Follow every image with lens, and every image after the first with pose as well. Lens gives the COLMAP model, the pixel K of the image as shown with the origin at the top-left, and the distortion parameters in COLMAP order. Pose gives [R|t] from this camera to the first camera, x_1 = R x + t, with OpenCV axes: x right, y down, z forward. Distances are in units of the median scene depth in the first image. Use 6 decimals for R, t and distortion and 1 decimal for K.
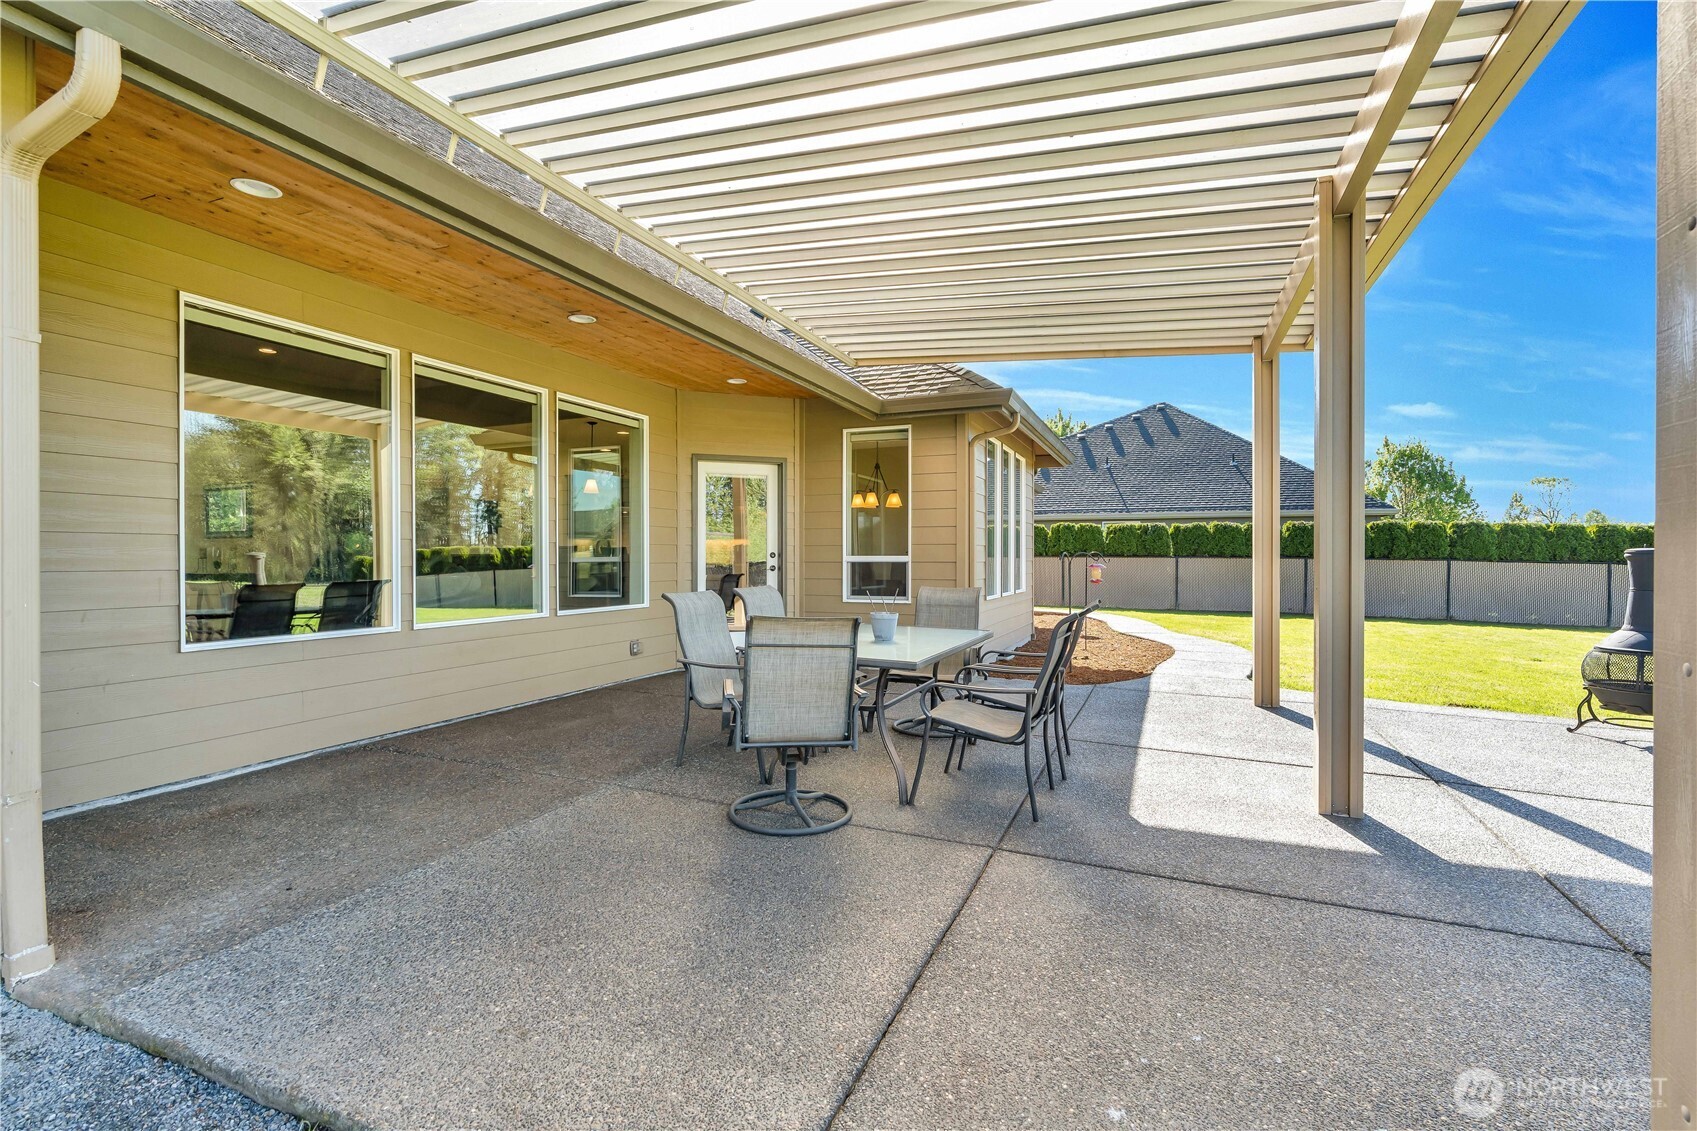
lens RADIAL K [[760.3, 0, 848.5], [0, 760.3, 565.5], [0, 0, 1]] dist [-0.001342, -0.000113]
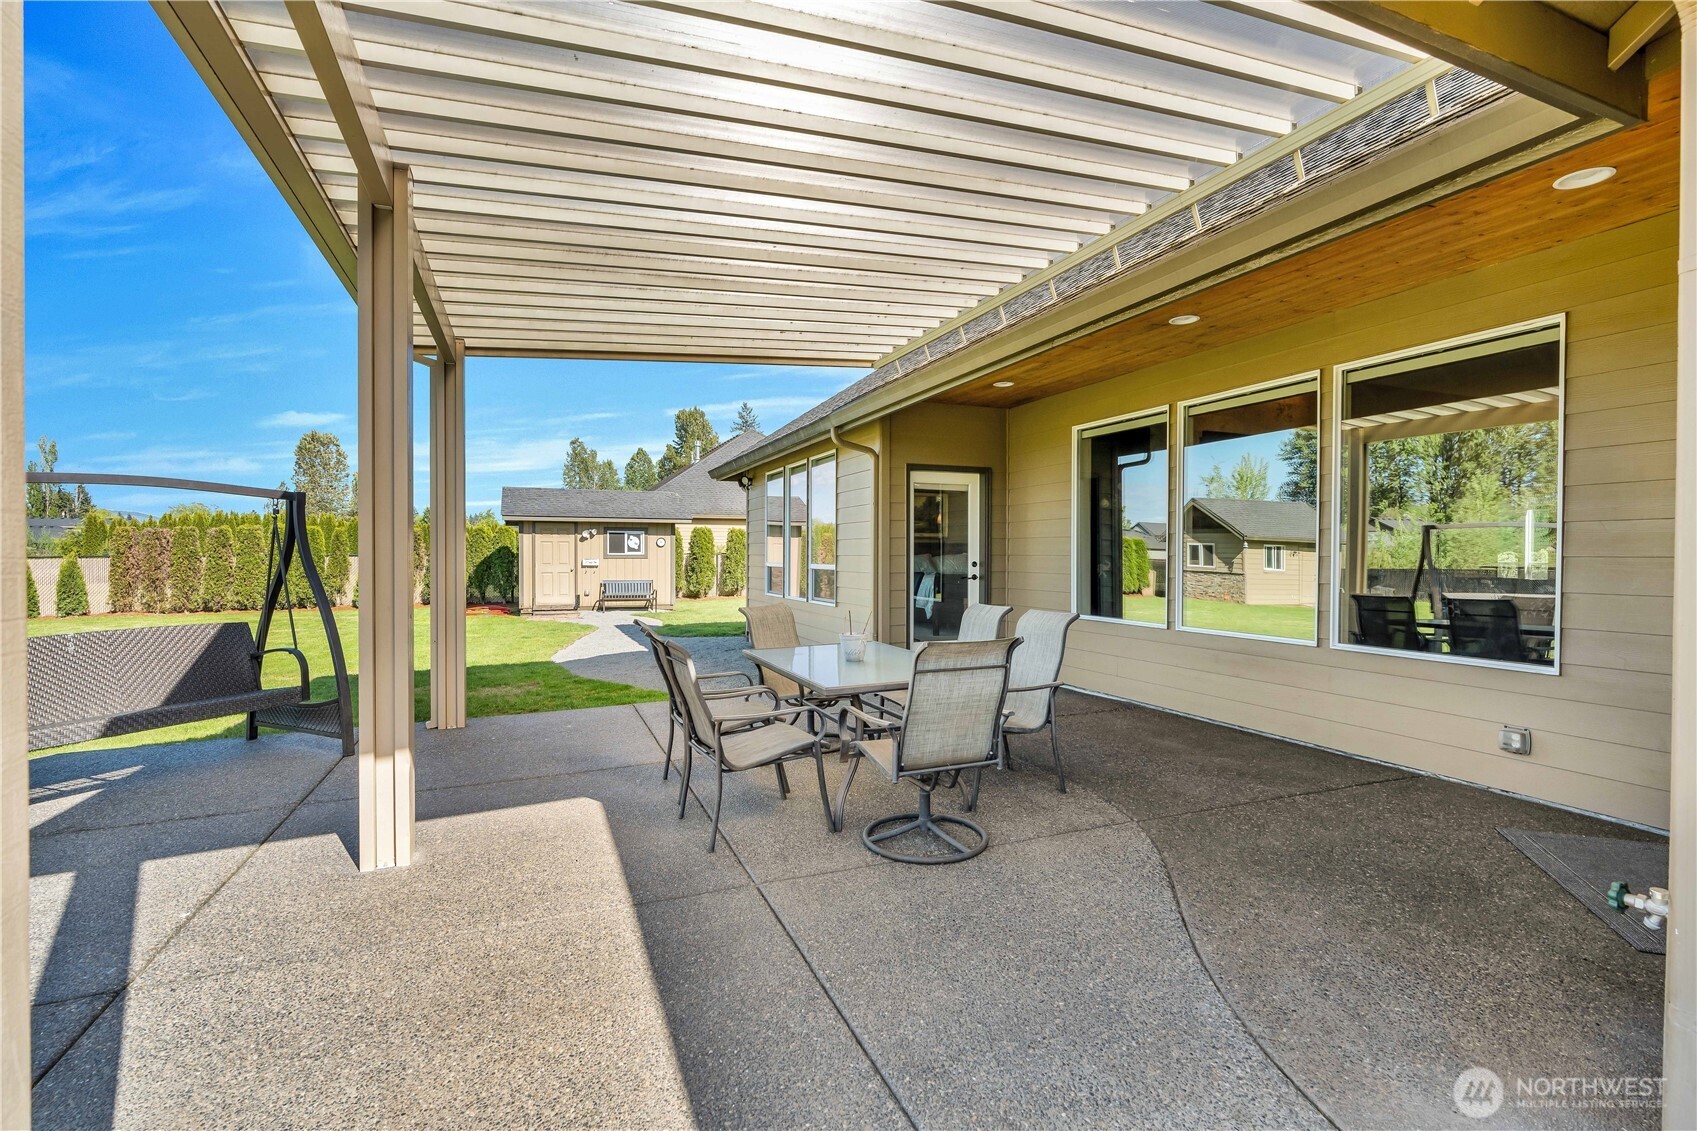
lens RADIAL K [[760.3, 0, 848.5], [0, 760.3, 565.5], [0, 0, 1]] dist [-0.001342, -0.000113]
pose [[-0.698681, 0.006080, -0.715407, 0.634138], [-0.009098, 0.999808, 0.017382, -0.034192], [0.715375, 0.018653, -0.698491, 1.410367]]
